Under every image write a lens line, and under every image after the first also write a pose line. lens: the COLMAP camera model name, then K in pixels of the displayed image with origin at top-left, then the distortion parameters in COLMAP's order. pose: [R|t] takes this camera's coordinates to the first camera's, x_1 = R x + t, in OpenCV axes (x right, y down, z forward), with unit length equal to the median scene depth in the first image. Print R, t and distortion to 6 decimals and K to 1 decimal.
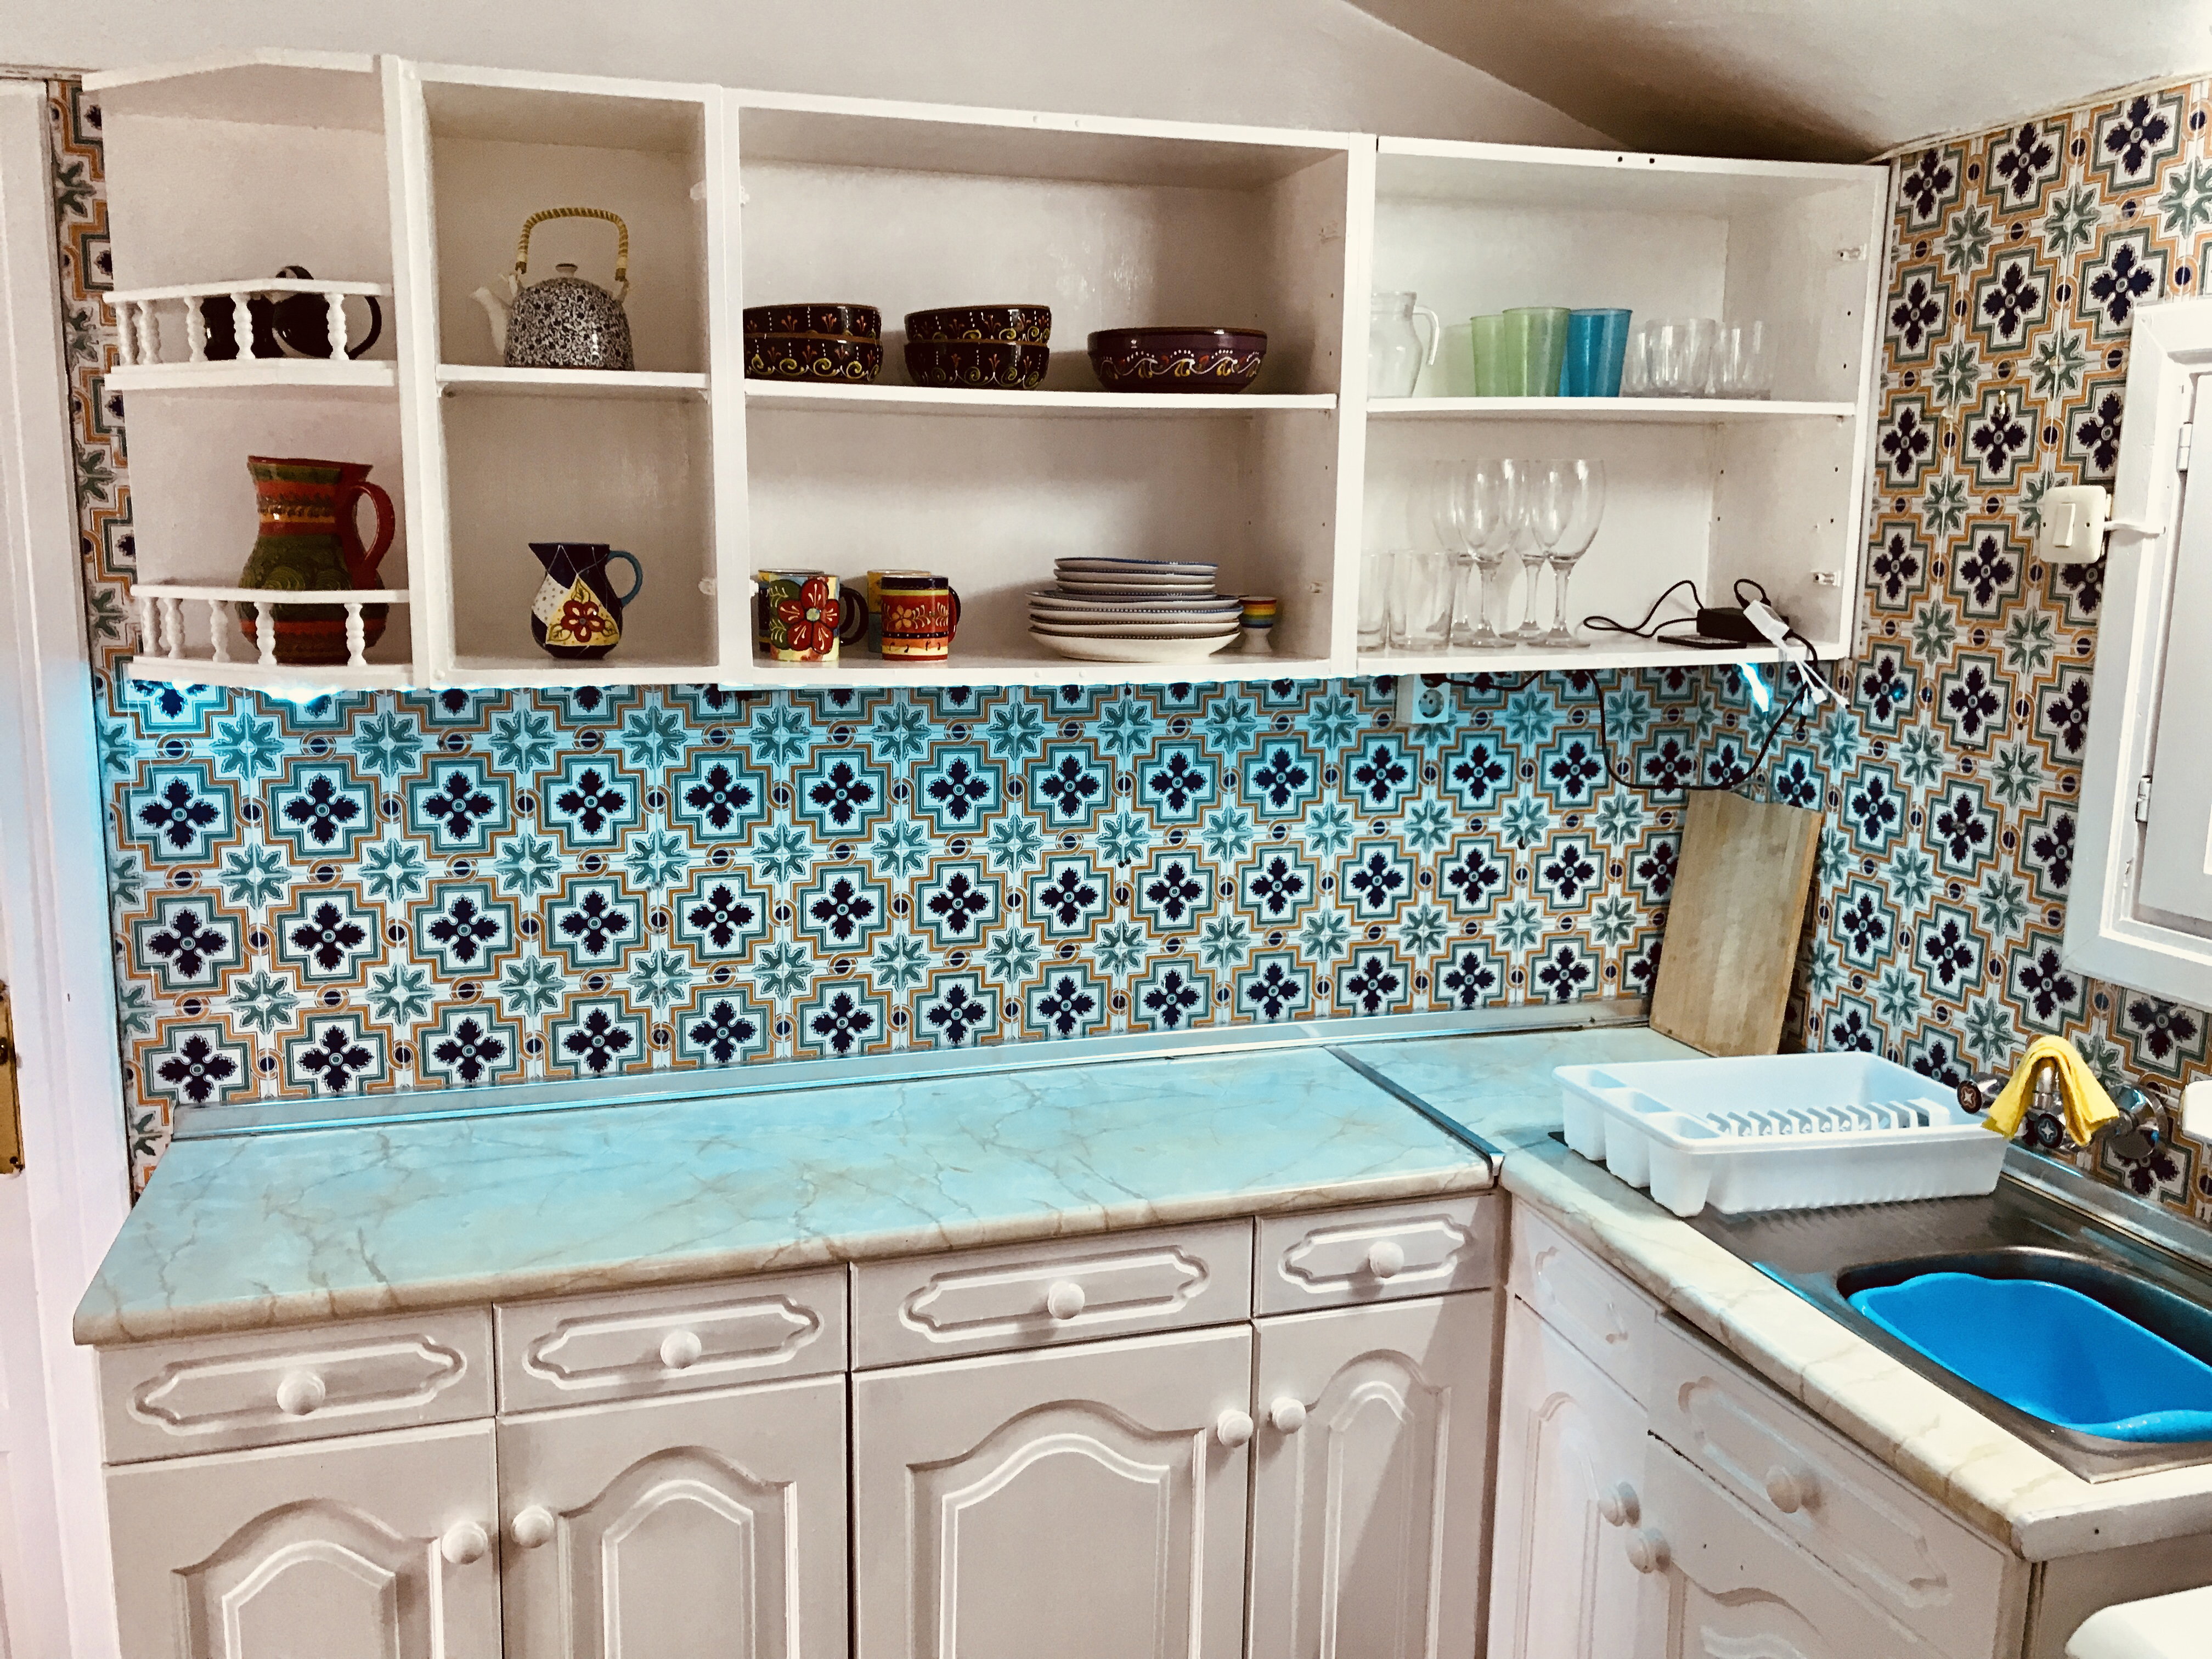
lens RADIAL K [[1770.0, 0, 1106.0], [0, 1770.0, 829.5], [0, 0, 1]] dist [0.008288, -0.054828]
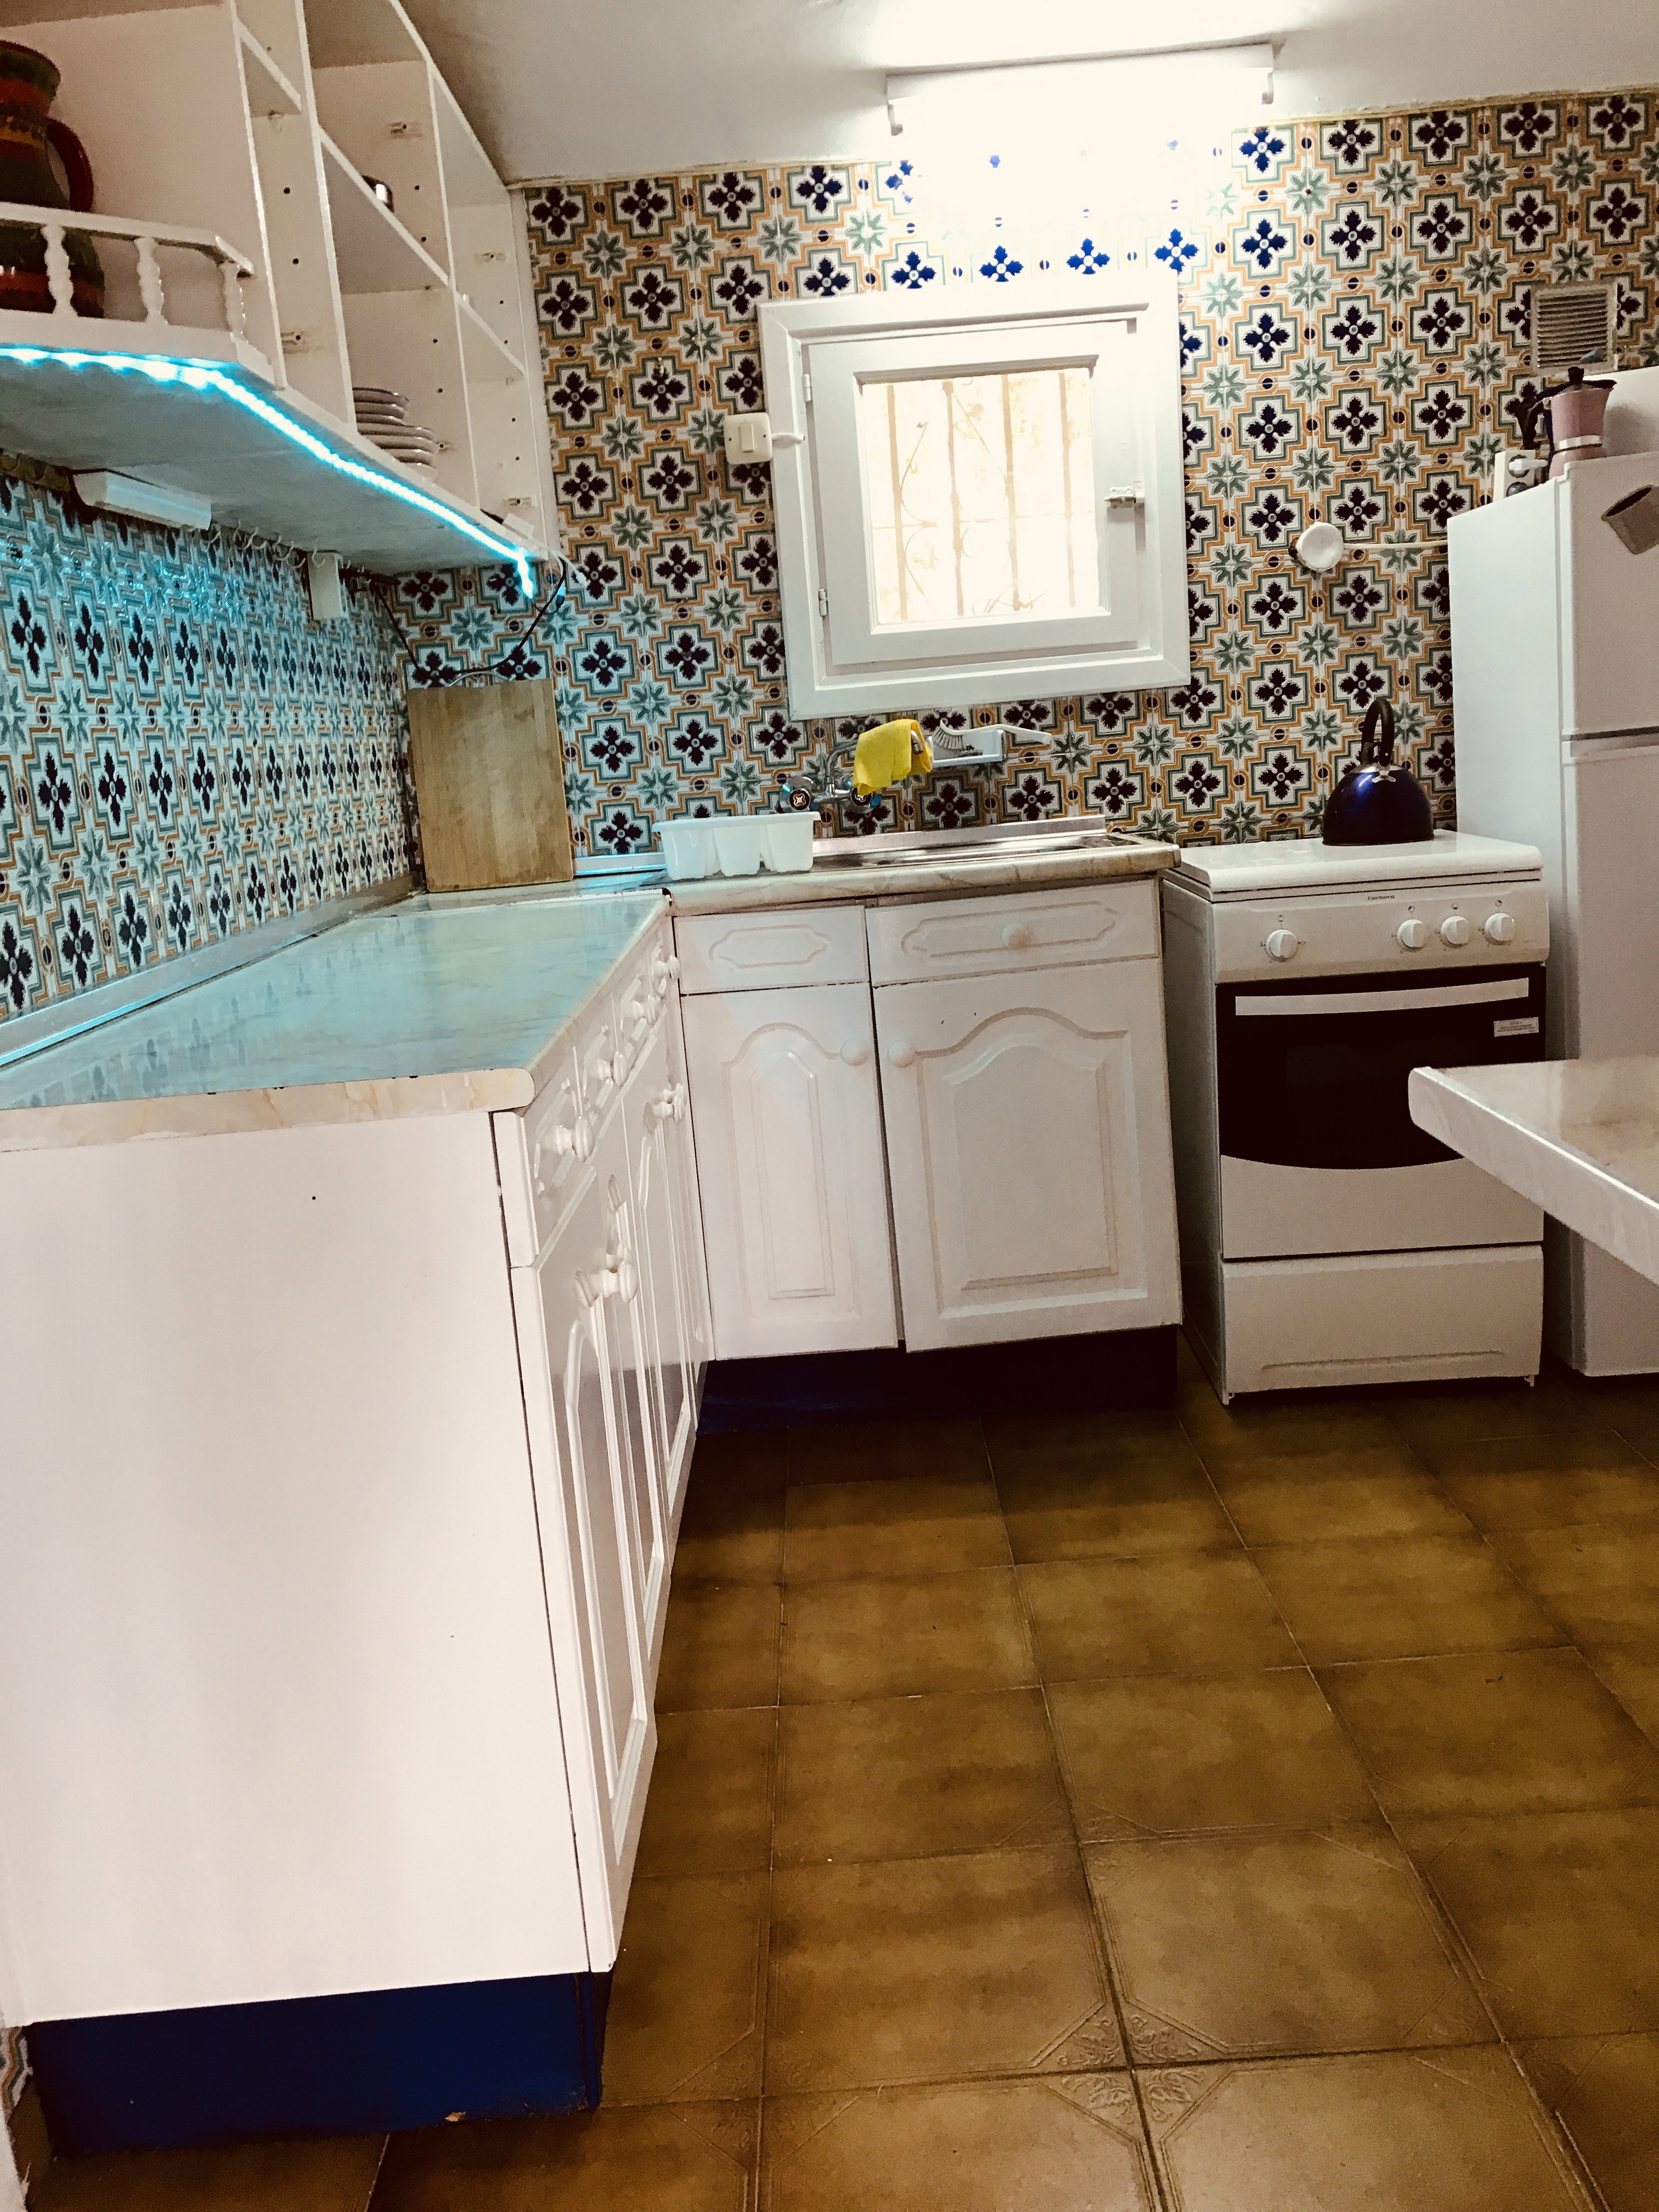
lens RADIAL K [[1833.5, 0, 829.5], [0, 1833.5, 1106.0], [0, 0, 1]] dist [-0.017736, -0.001109]
pose [[0.266259, -0.204908, 0.941870, -1.067480], [0.250657, 0.958245, 0.137612, 0.189015], [-0.930740, 0.199446, 0.306504, 0.509476]]
